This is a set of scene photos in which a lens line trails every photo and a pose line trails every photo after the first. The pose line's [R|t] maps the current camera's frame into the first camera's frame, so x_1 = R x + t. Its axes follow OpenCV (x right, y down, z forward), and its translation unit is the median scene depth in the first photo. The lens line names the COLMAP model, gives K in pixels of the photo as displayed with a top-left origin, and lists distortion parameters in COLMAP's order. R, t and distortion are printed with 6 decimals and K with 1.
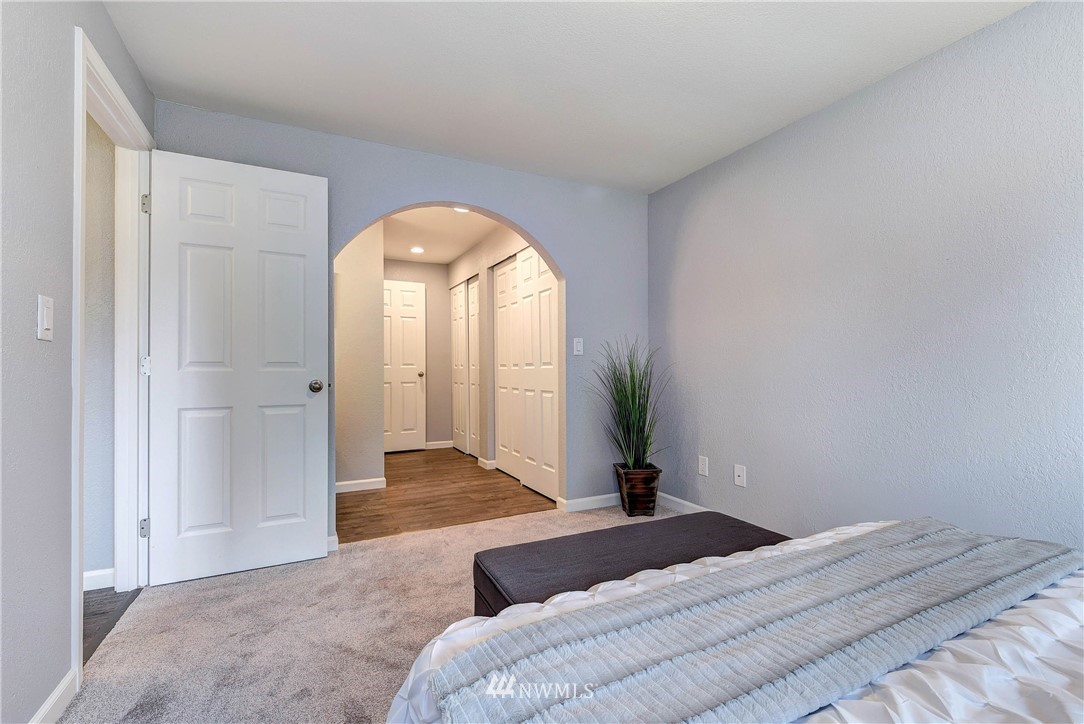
lens RADIAL K [[478.1, 0, 541.4], [0, 478.1, 363.2], [0, 0, 1]] dist [0.002760, -0.003358]
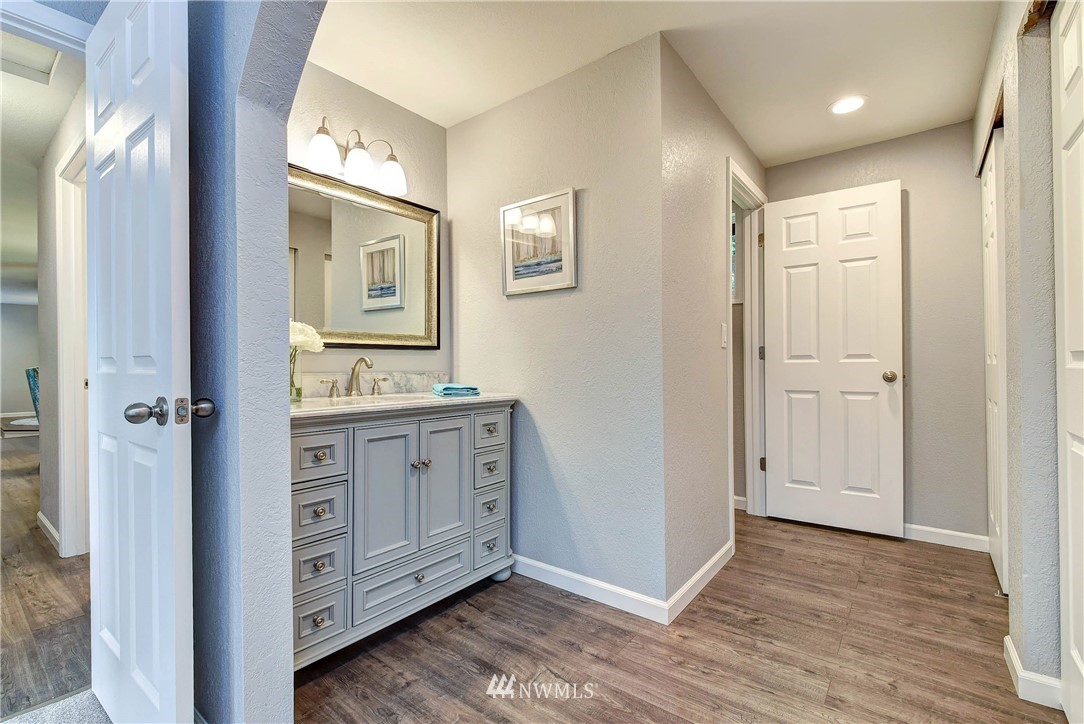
lens RADIAL K [[478.1, 0, 542.2], [0, 478.1, 370.1], [0, 0, 1]] dist [0.002760, -0.003358]
pose [[0.431024, 0.008698, -0.902298, 0.024112], [0.013004, 0.999790, 0.015850, 0.004886], [0.902247, -0.018566, 0.430821, 0.494135]]
